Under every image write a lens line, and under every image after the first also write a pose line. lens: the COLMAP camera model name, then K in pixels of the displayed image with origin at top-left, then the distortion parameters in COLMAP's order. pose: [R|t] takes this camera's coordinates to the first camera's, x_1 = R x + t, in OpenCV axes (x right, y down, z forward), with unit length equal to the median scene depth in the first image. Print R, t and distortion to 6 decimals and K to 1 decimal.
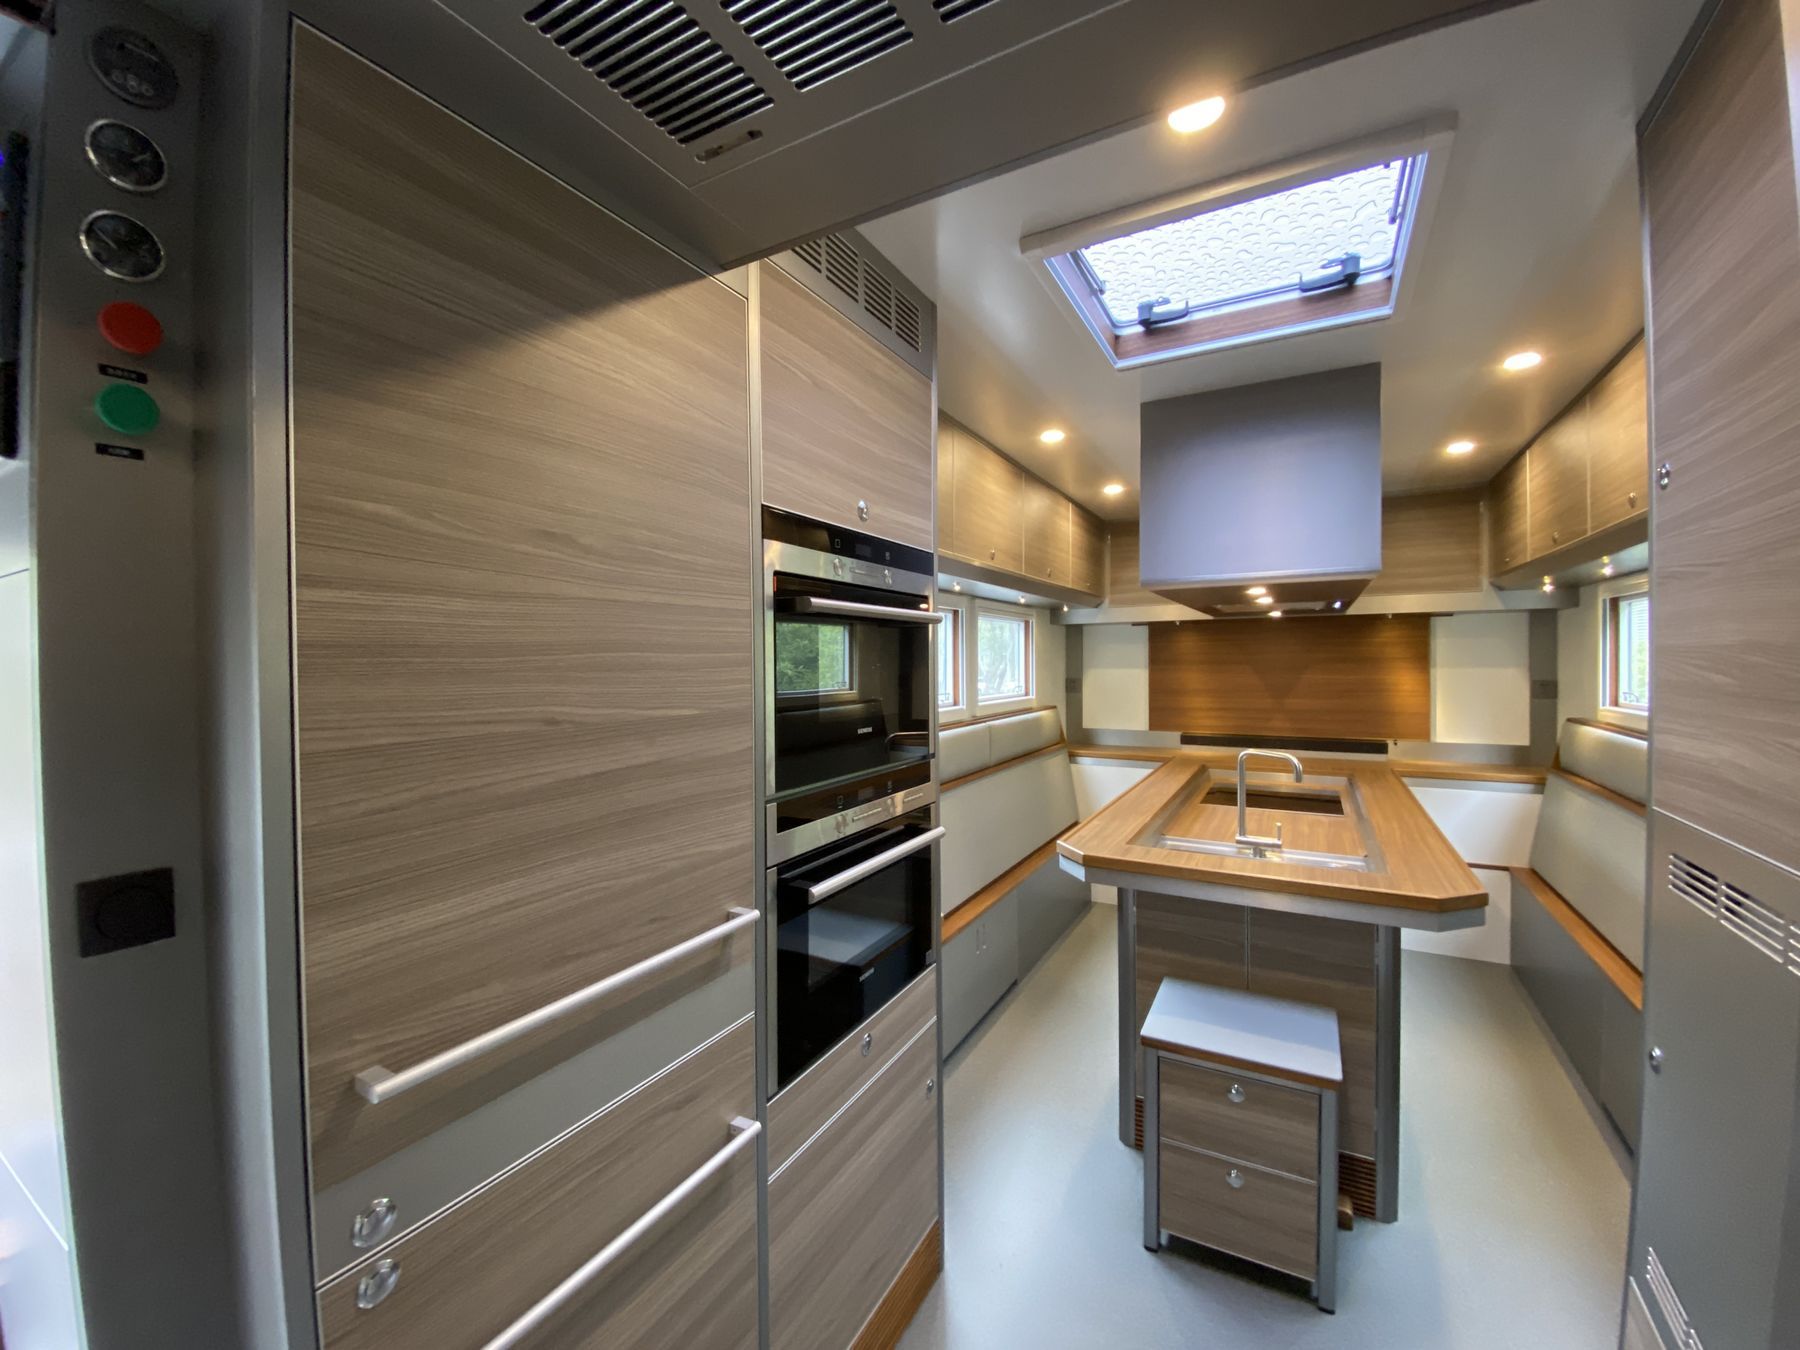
lens RADIAL K [[733.5, 0, 889.5], [0, 733.5, 672.9], [0, 0, 1]] dist [0.001412, -0.010749]
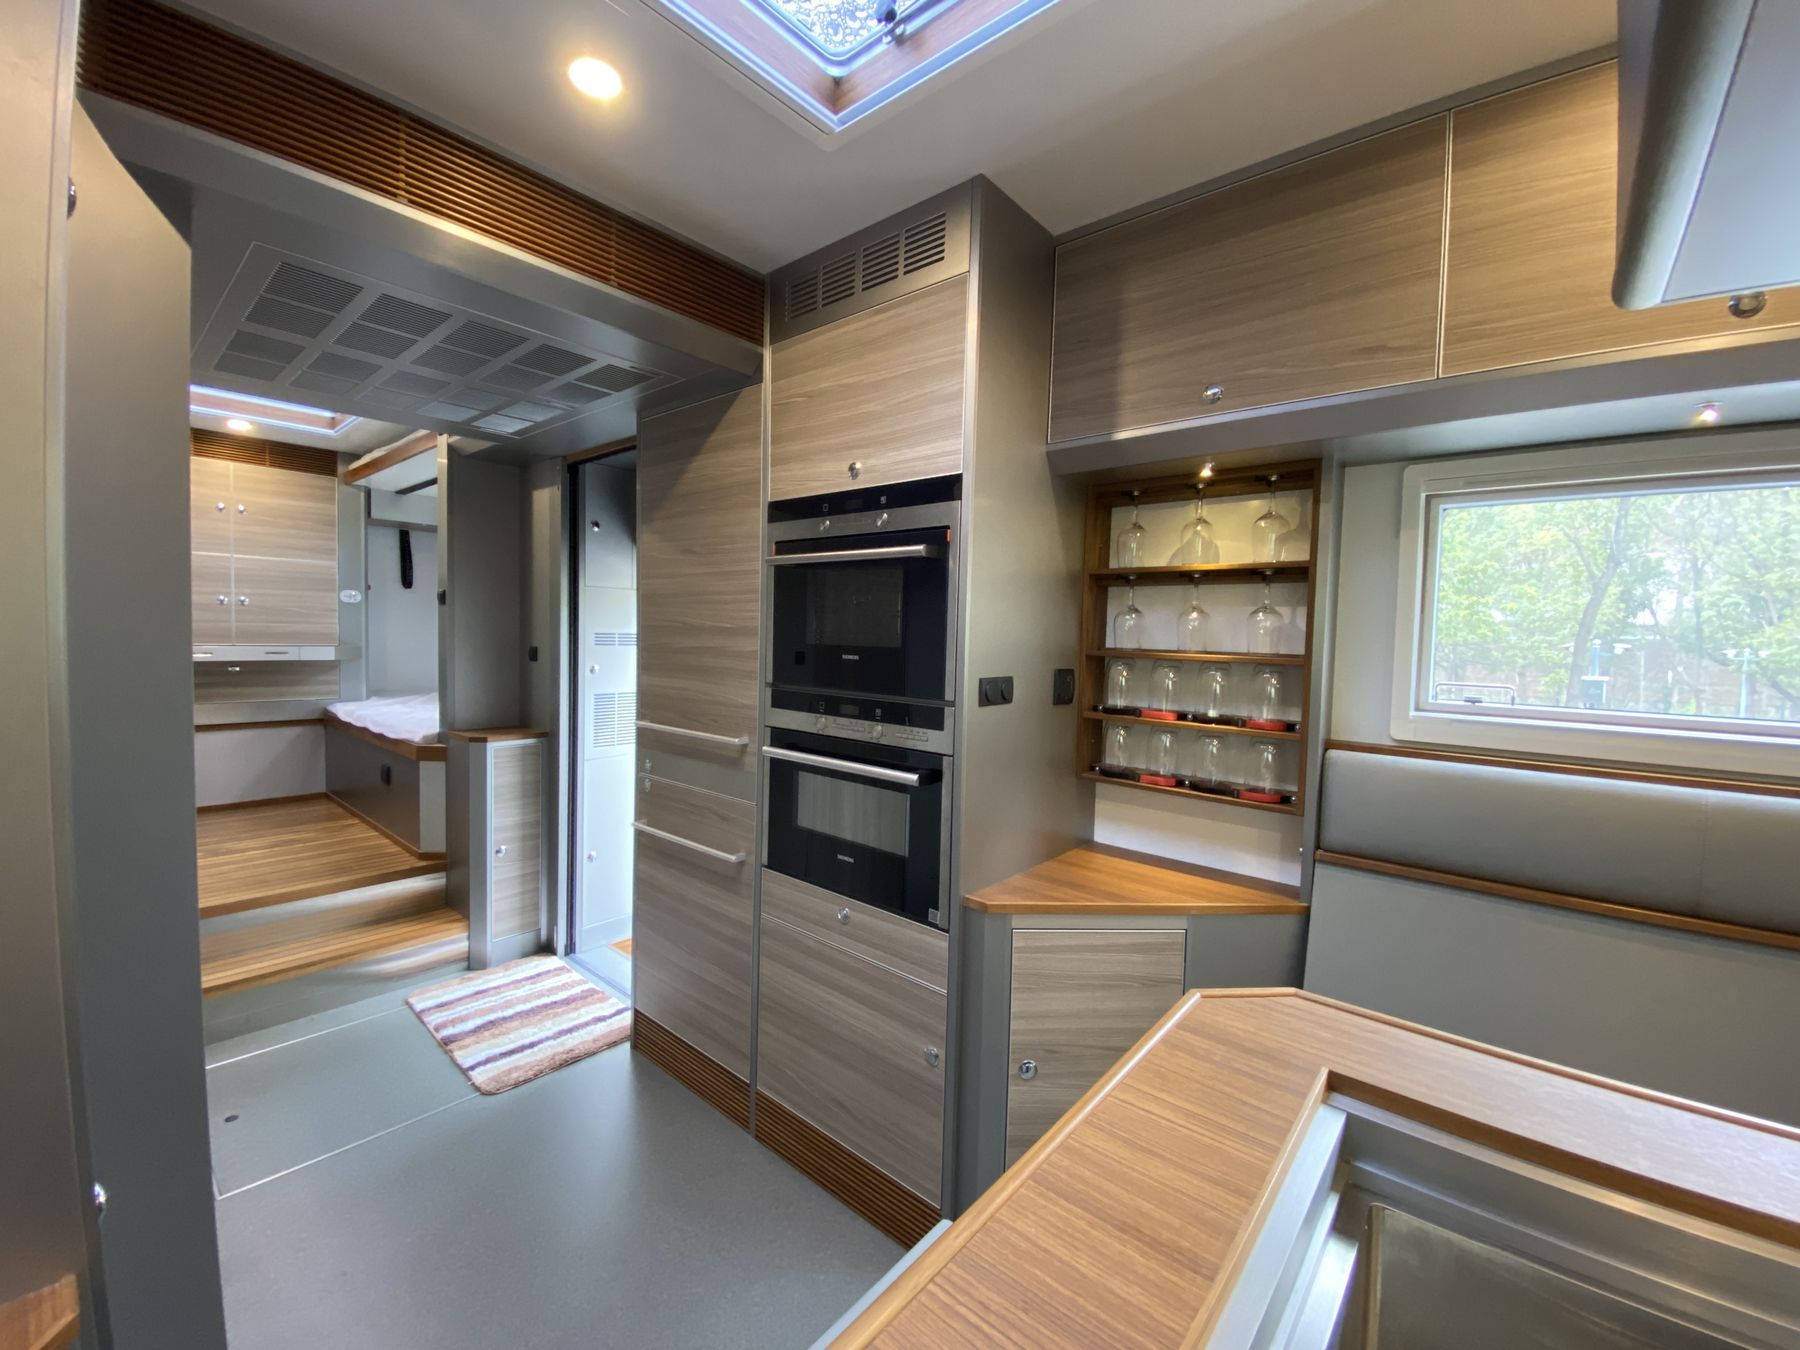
lens RADIAL K [[733.5, 0, 899.3], [0, 733.5, 671.1], [0, 0, 1]] dist [0.001412, -0.010749]
pose [[-0.193544, 0.055066, -0.979545, 0.759684], [-0.040013, 0.997150, 0.063962, 0.015424], [0.980275, 0.051574, -0.190789, 0.886211]]
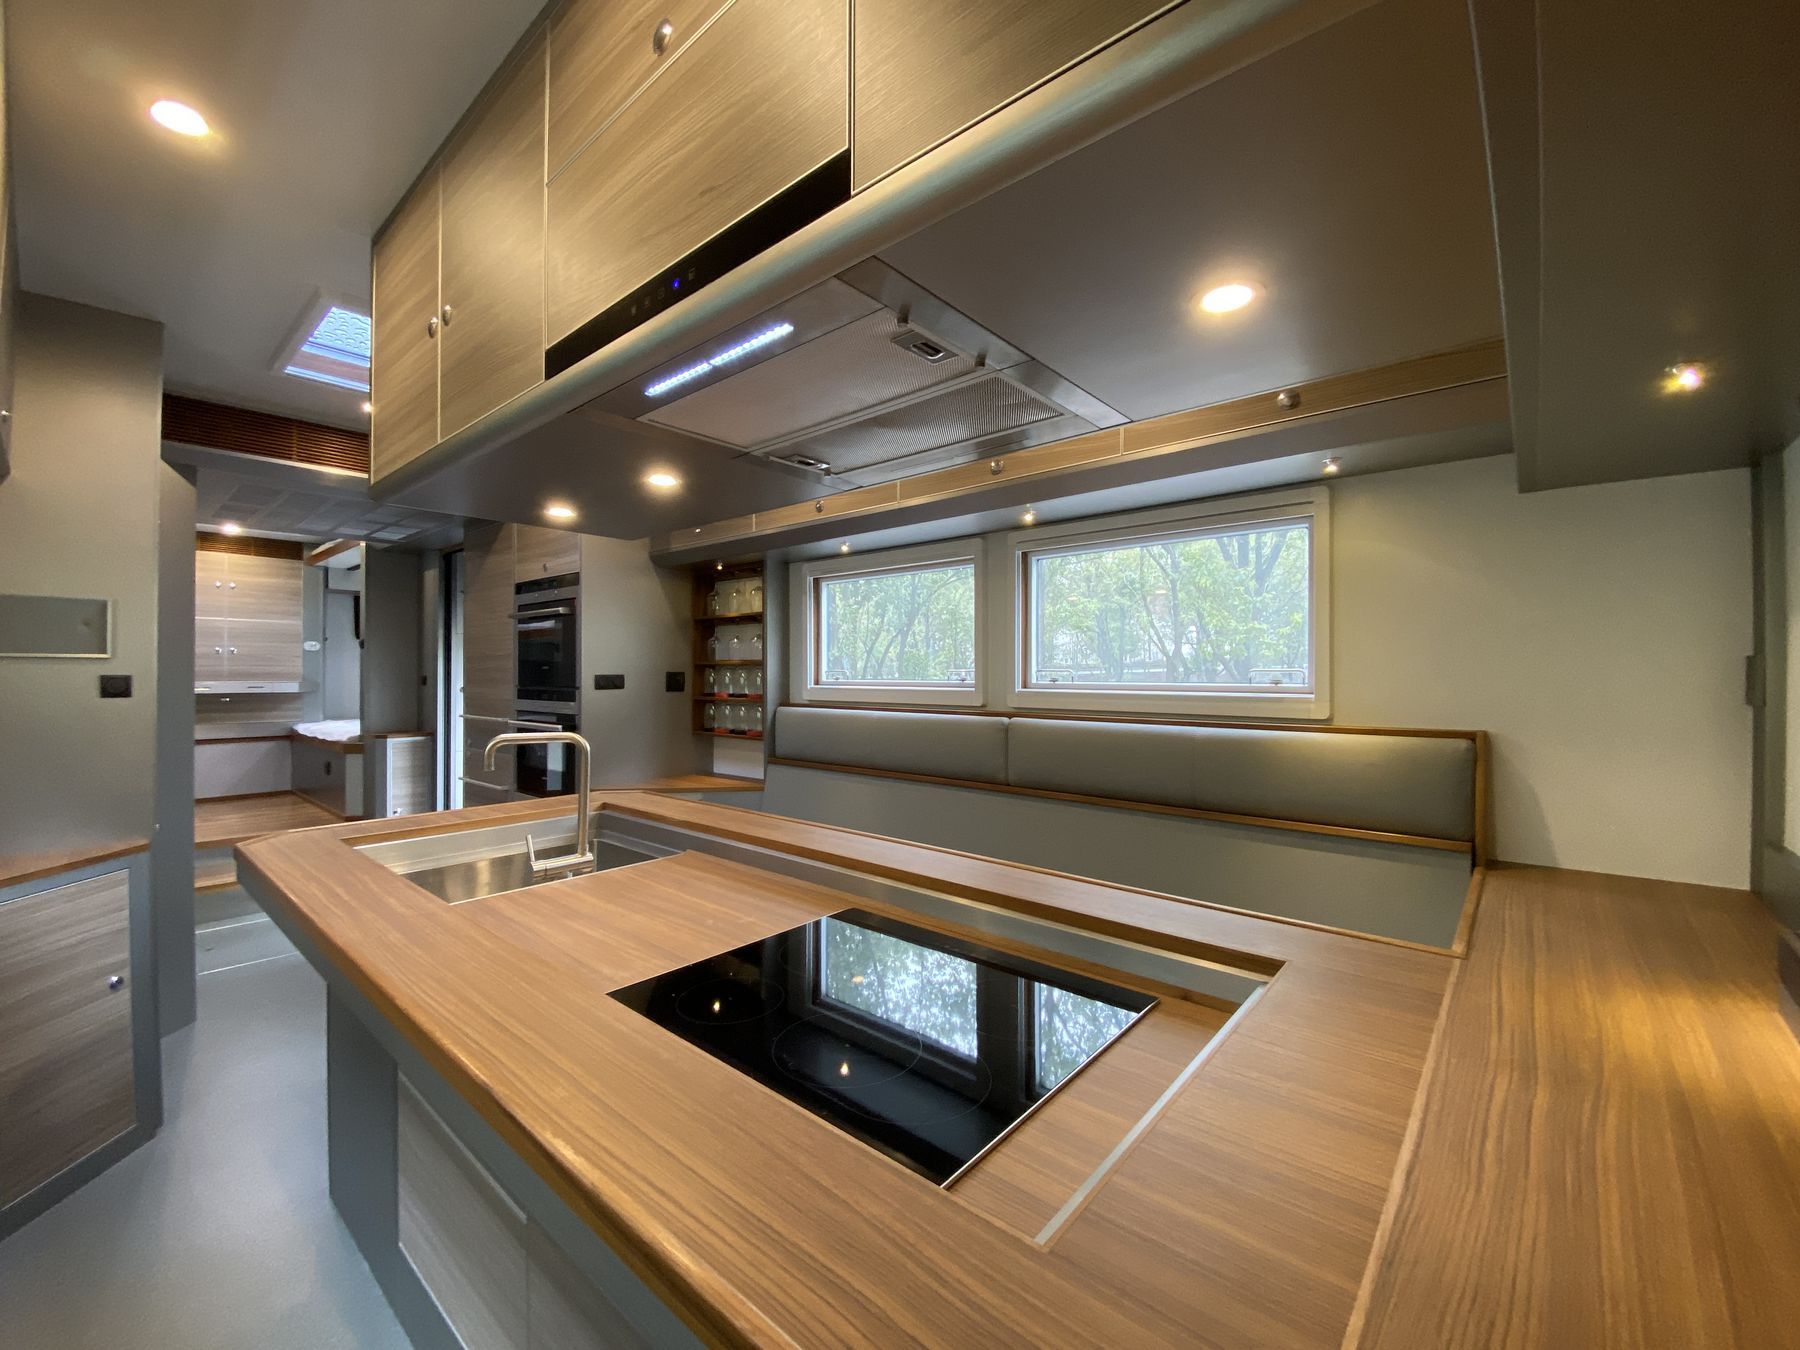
lens RADIAL K [[733.5, 0, 906.6], [0, 733.5, 670.3], [0, 0, 1]] dist [0.001412, -0.010749]
pose [[-0.189986, 0.006306, -0.981767, 1.314869], [-0.012720, 0.999880, 0.008884, 0.036655], [0.981704, 0.014176, -0.189883, 1.690916]]
